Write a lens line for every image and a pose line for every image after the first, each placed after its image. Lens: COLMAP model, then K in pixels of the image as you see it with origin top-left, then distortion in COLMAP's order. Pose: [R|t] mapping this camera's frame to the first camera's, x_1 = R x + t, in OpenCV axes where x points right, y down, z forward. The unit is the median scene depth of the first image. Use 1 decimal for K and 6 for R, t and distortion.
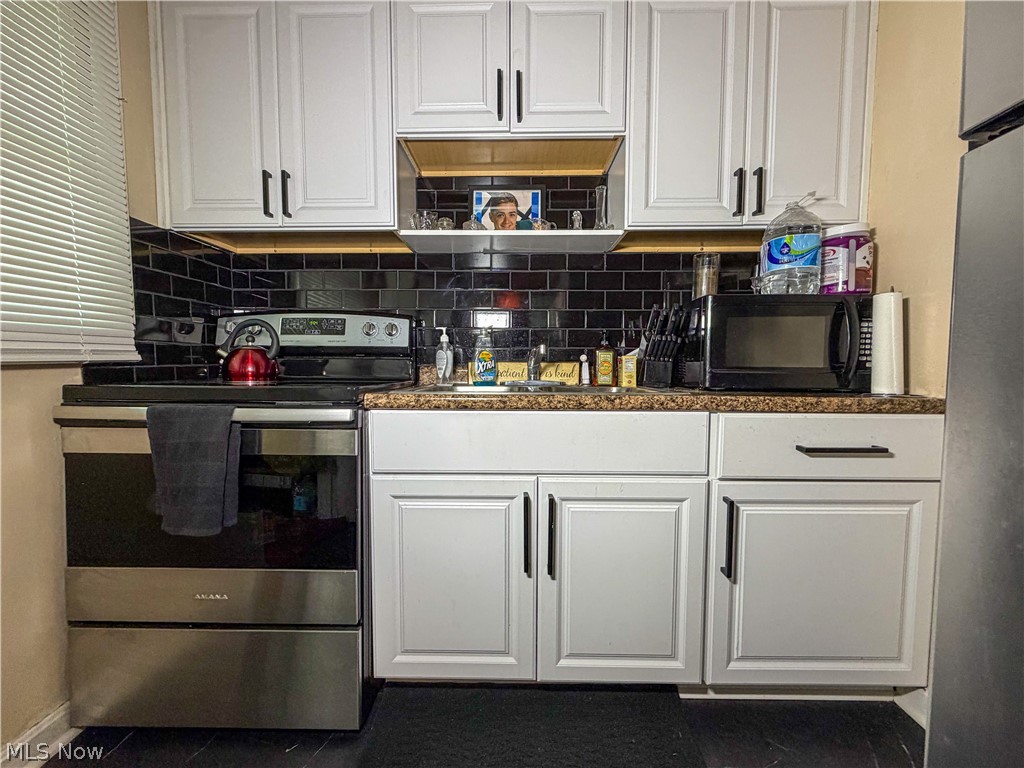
lens RADIAL K [[418.3, 0, 512.0], [0, 418.3, 384.0], [0, 0, 1]] dist [0.020005, -0.000227]
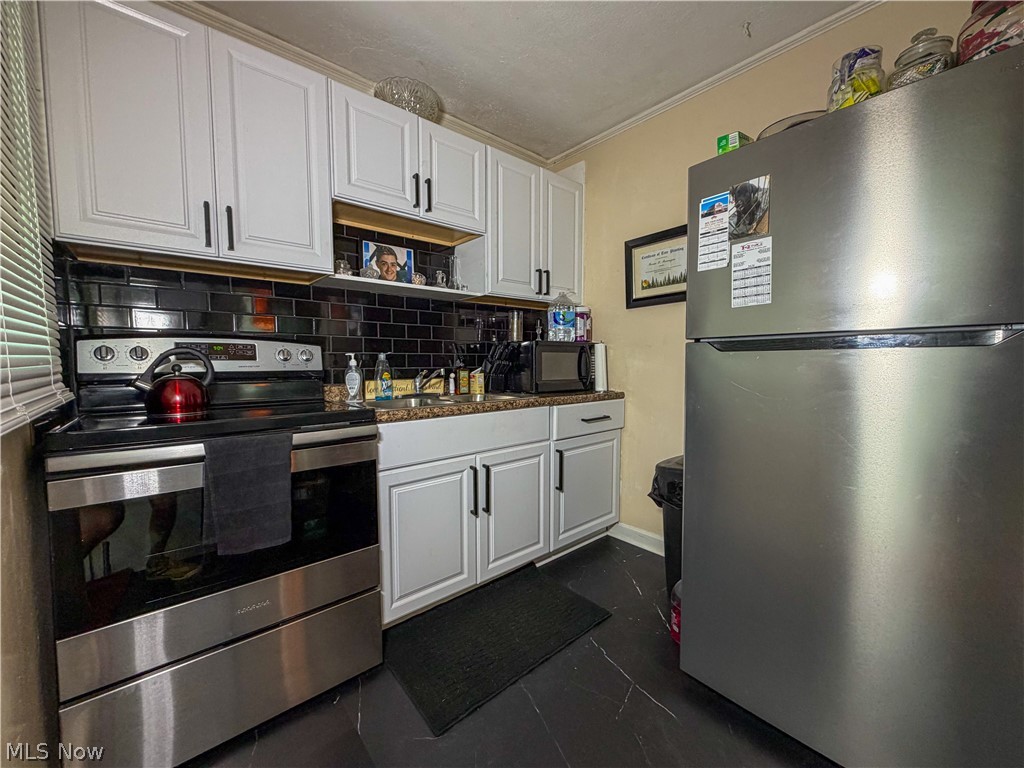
lens RADIAL K [[410.8, 0, 494.0], [0, 410.8, 385.6], [0, 0, 1]] dist [0.085211, -0.000060]
pose [[0.769400, -0.047832, 0.636974, -0.746804], [0.041038, 0.998834, 0.025435, -0.068137], [-0.637448, 0.006570, 0.770466, -0.222257]]
